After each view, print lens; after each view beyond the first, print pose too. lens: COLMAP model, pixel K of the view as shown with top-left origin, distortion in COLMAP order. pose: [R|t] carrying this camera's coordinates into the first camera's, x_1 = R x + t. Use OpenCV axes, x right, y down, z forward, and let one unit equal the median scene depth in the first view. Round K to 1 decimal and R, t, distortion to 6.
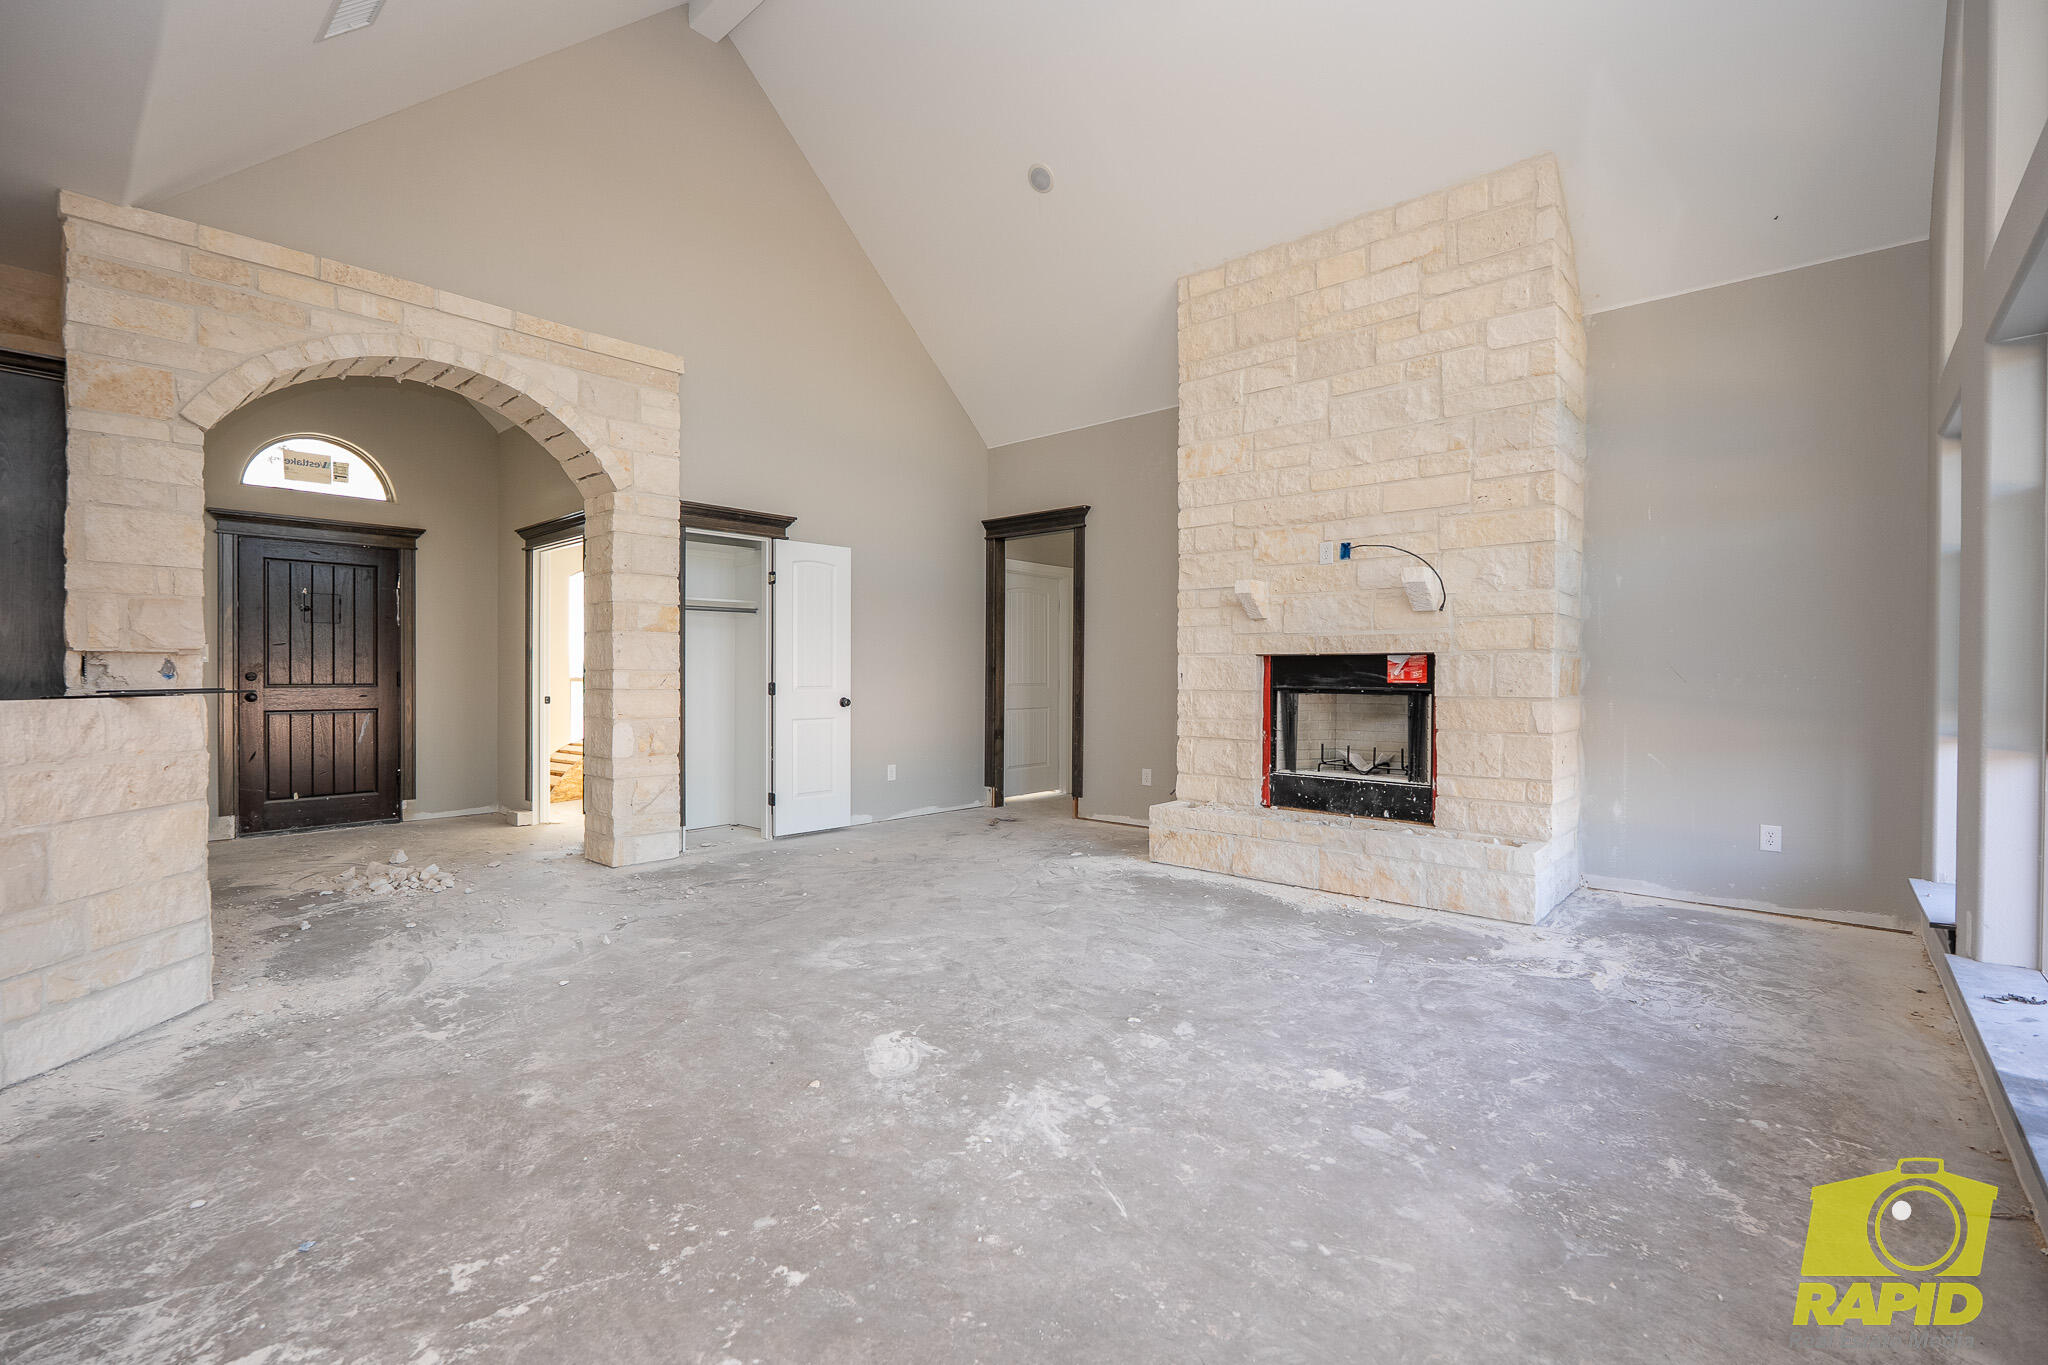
lens RADIAL K [[893.9, 0, 1020.8], [0, 893.9, 681.2], [0, 0, 1]] dist [-0.003423, -0.000194]
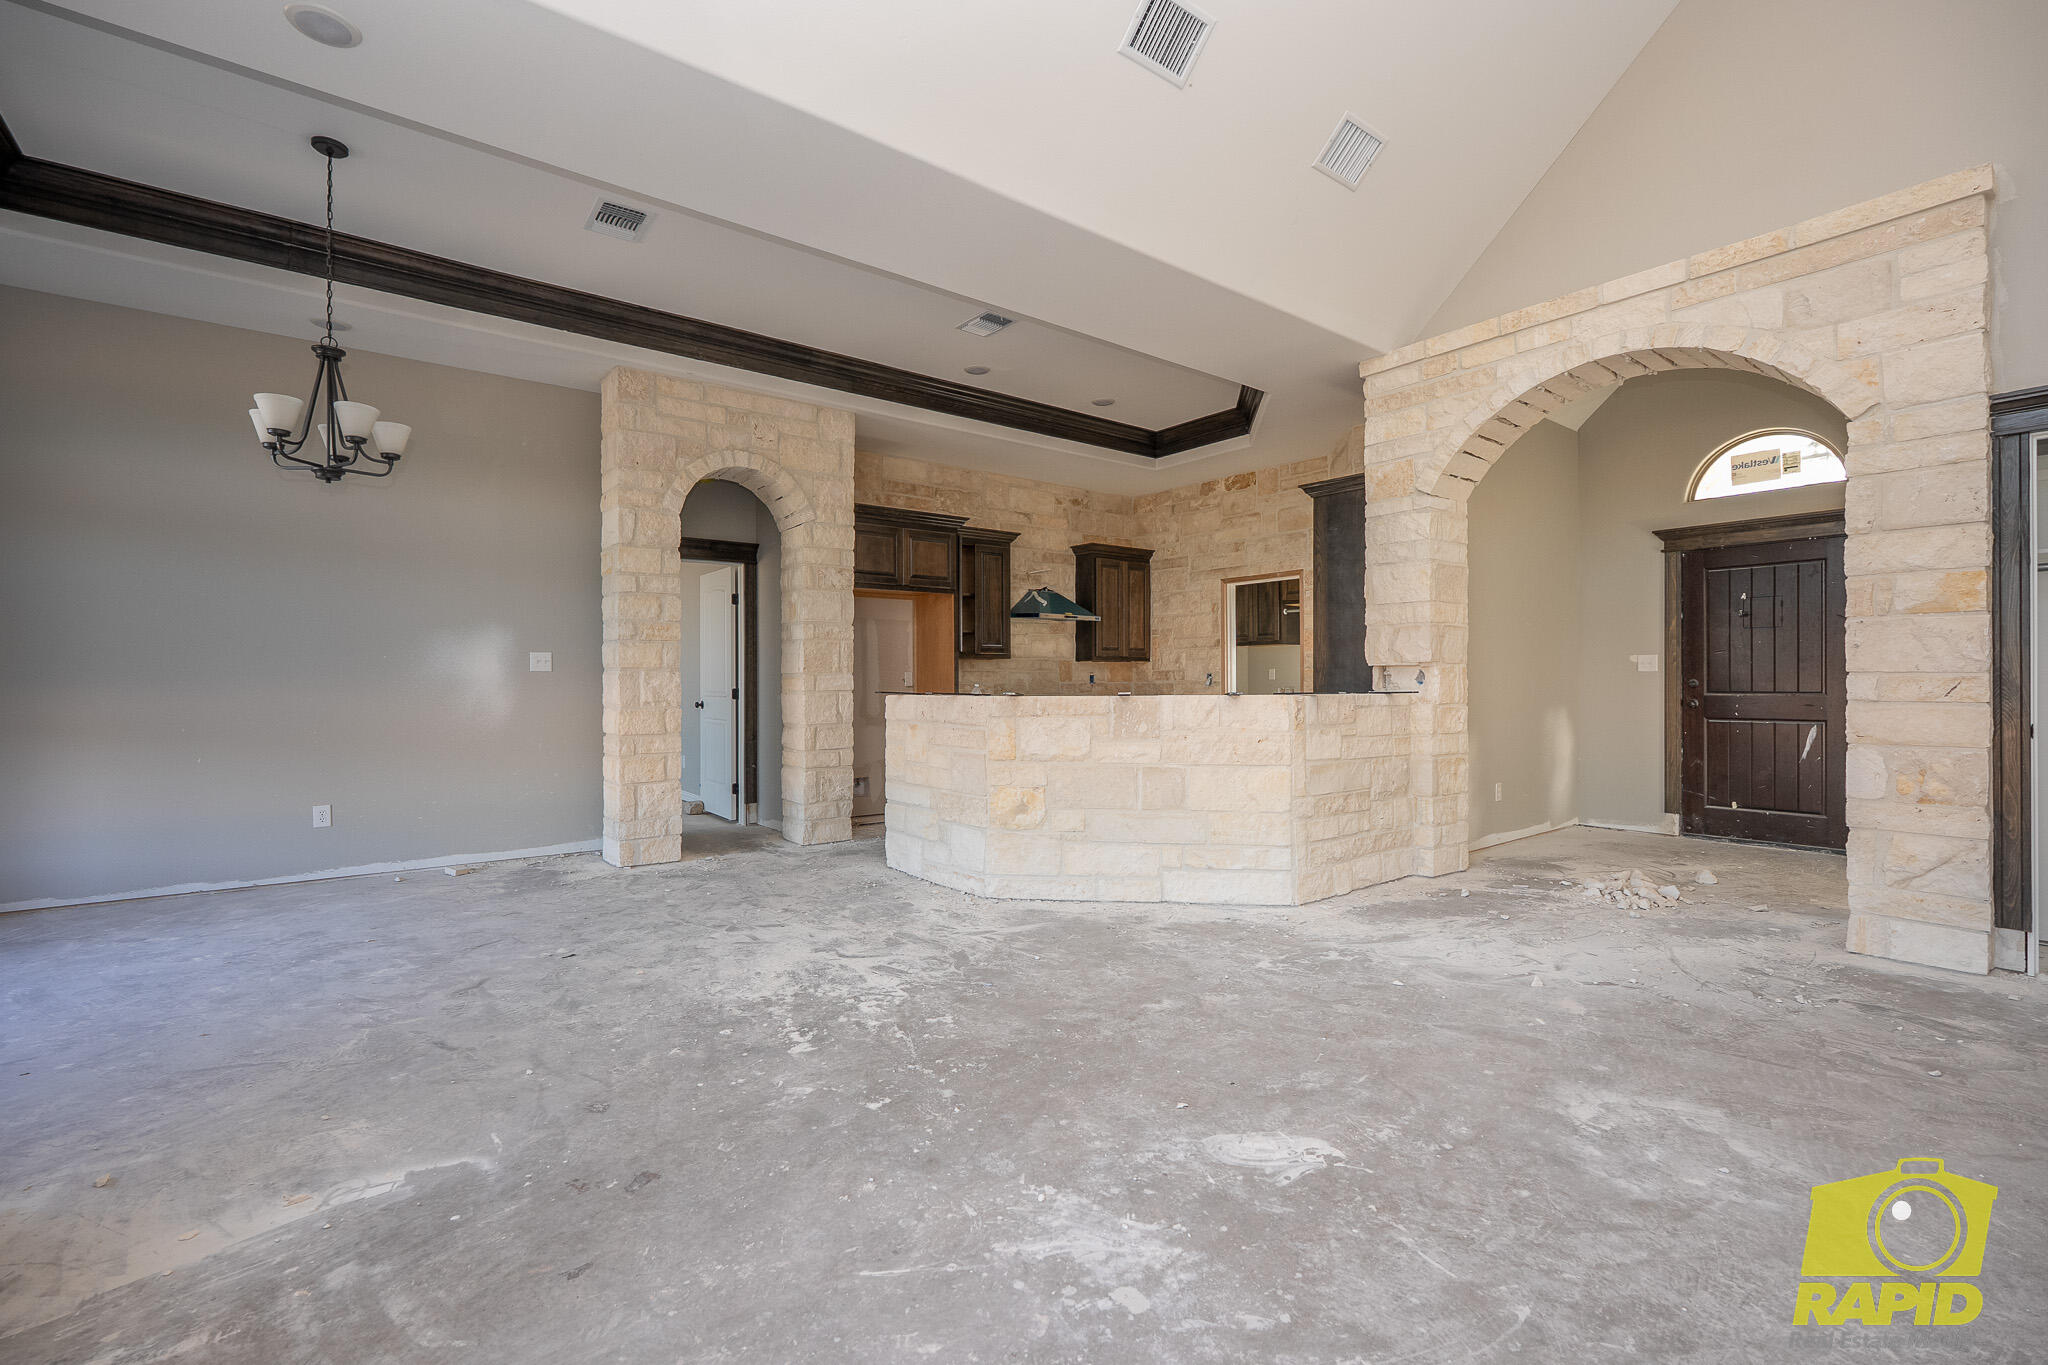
lens RADIAL K [[893.9, 0, 1022.3], [0, 893.9, 681.1], [0, 0, 1]] dist [-0.003423, -0.000194]
pose [[-0.173753, -0.005956, -0.984771, 0.633800], [-0.006375, 0.999968, -0.004923, 0.003027], [0.984769, 0.005423, -0.173785, 0.850151]]
